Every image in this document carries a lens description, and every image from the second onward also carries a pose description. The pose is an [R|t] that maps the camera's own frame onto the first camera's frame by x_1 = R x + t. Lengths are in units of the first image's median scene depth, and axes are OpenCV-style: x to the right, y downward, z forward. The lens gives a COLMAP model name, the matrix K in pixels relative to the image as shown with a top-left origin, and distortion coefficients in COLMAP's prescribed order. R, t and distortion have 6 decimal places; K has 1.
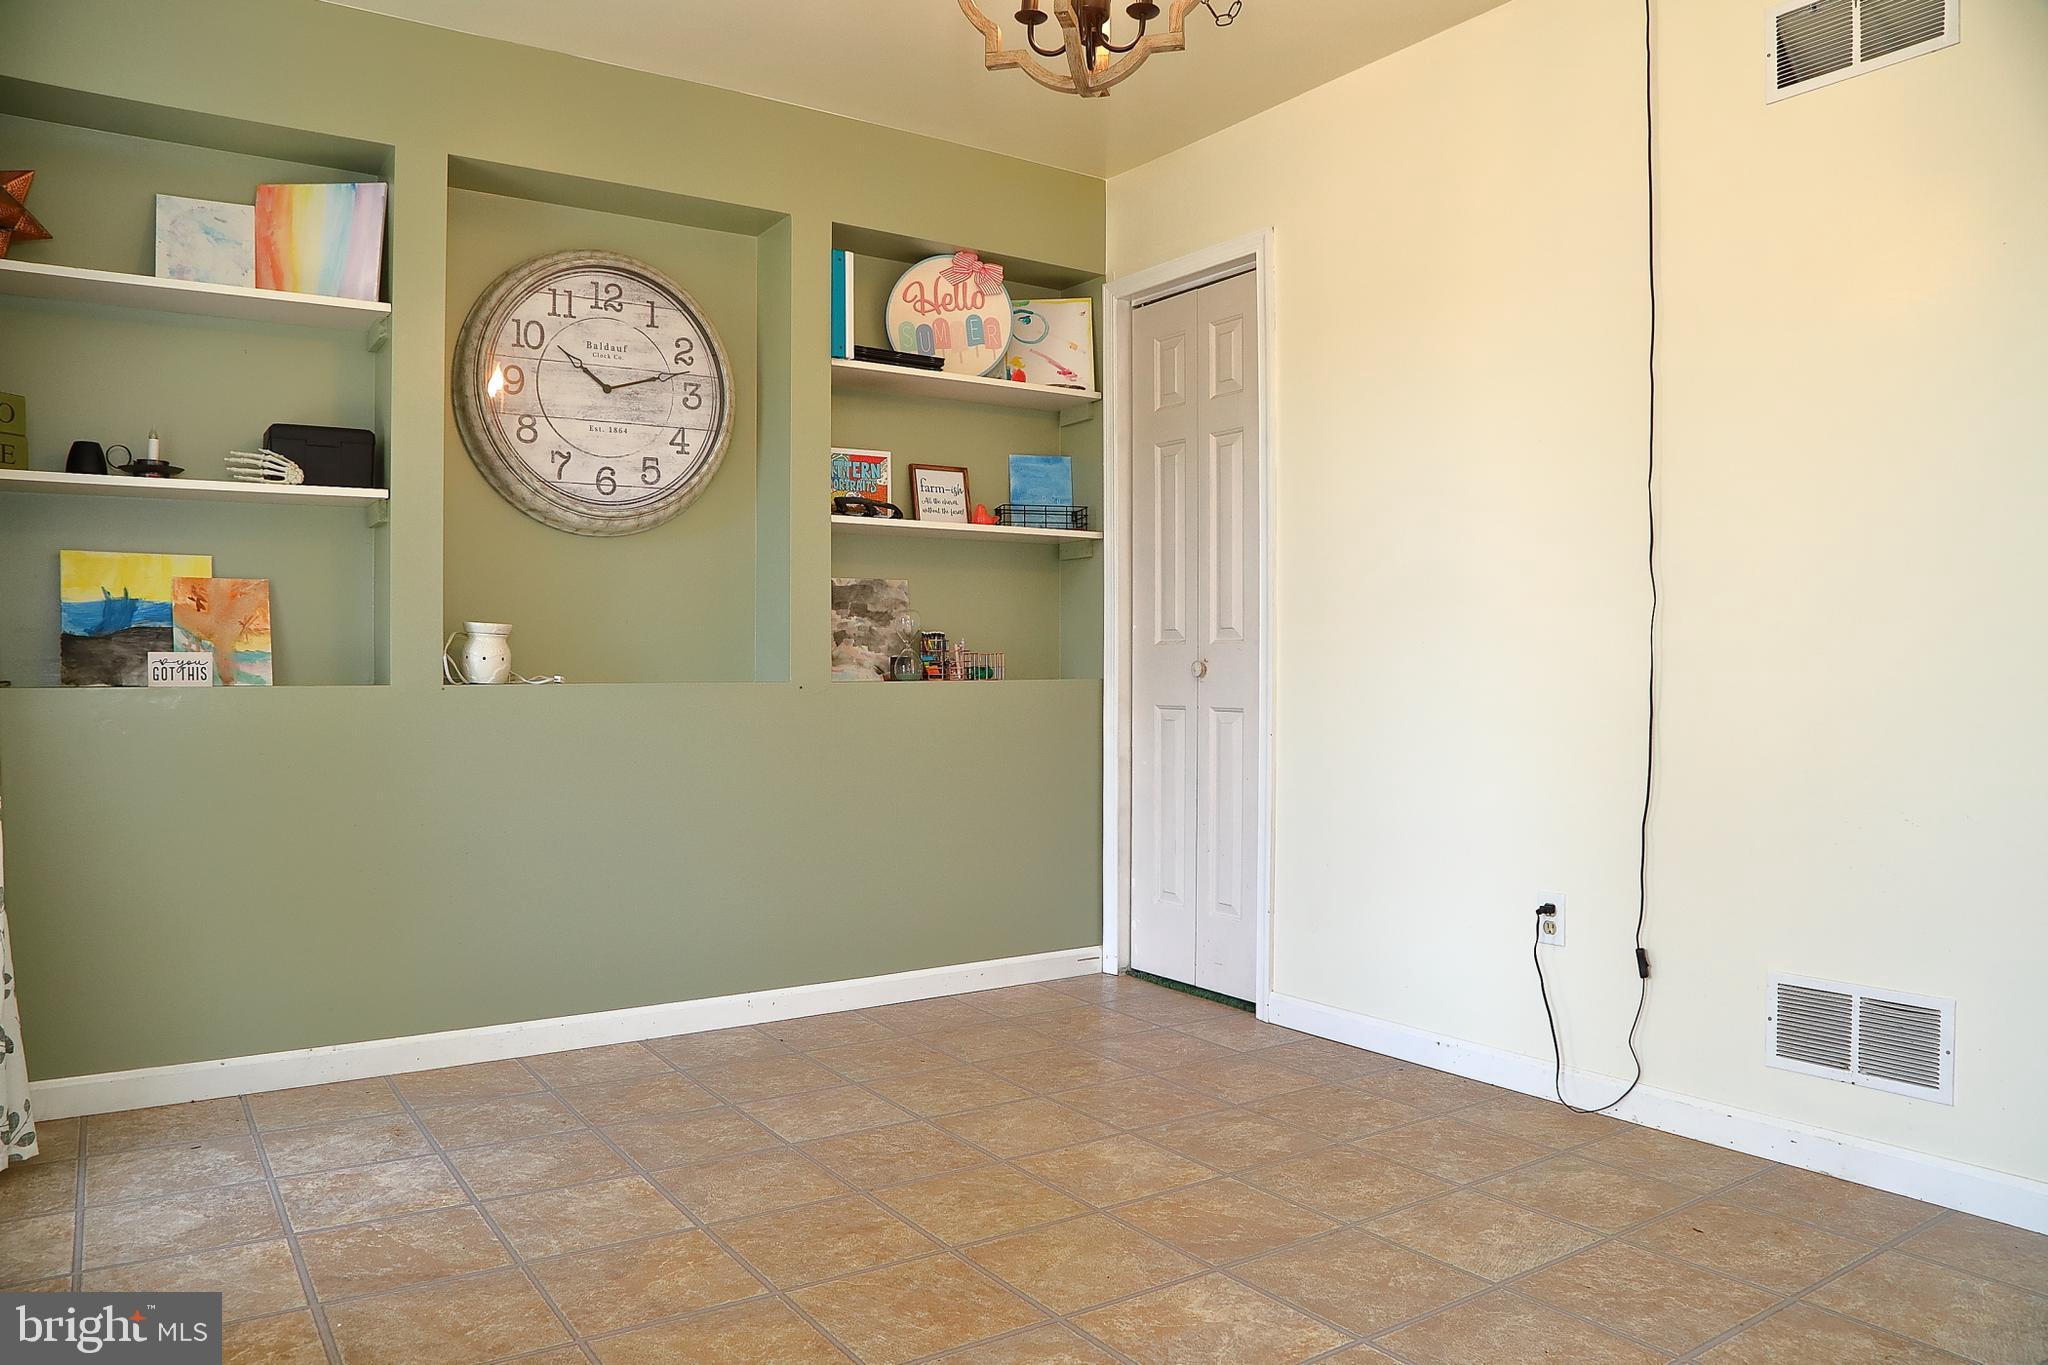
lens RADIAL K [[1413.1, 0, 1024.0], [0, 1413.1, 682.5], [0, 0, 1]] dist [-0.124458, 0.059961]
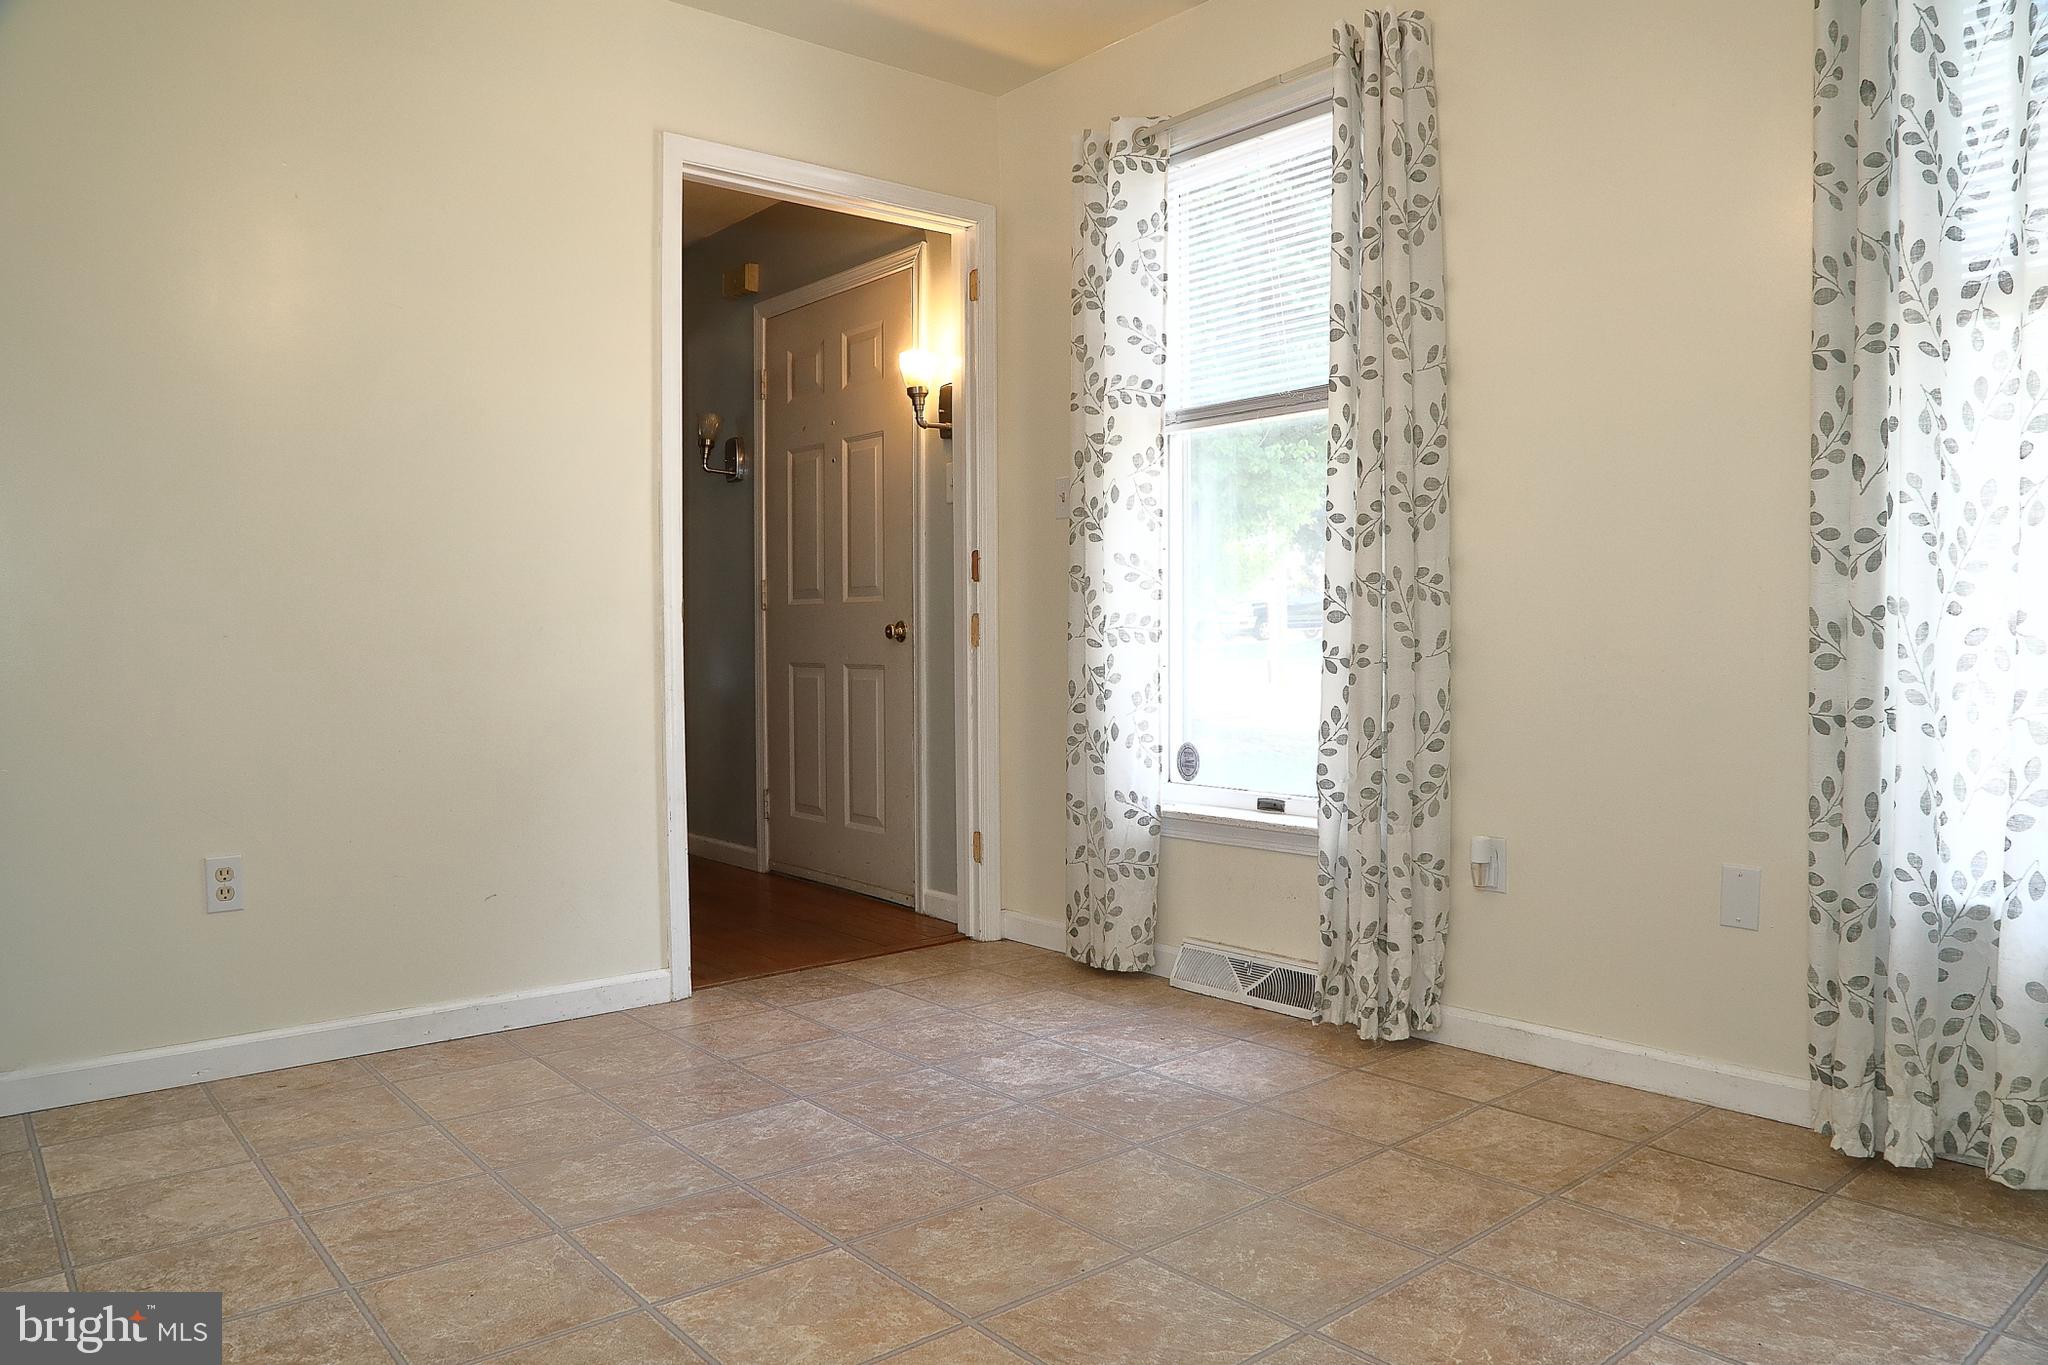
lens RADIAL K [[1413.1, 0, 1024.0], [0, 1413.1, 682.5], [0, 0, 1]] dist [-0.124458, 0.059961]
pose [[-0.994701, 0.013192, -0.101959, 0.076419], [0.009186, 0.999171, 0.039663, 0.013661], [0.102397, 0.038516, -0.993998, 1.878386]]
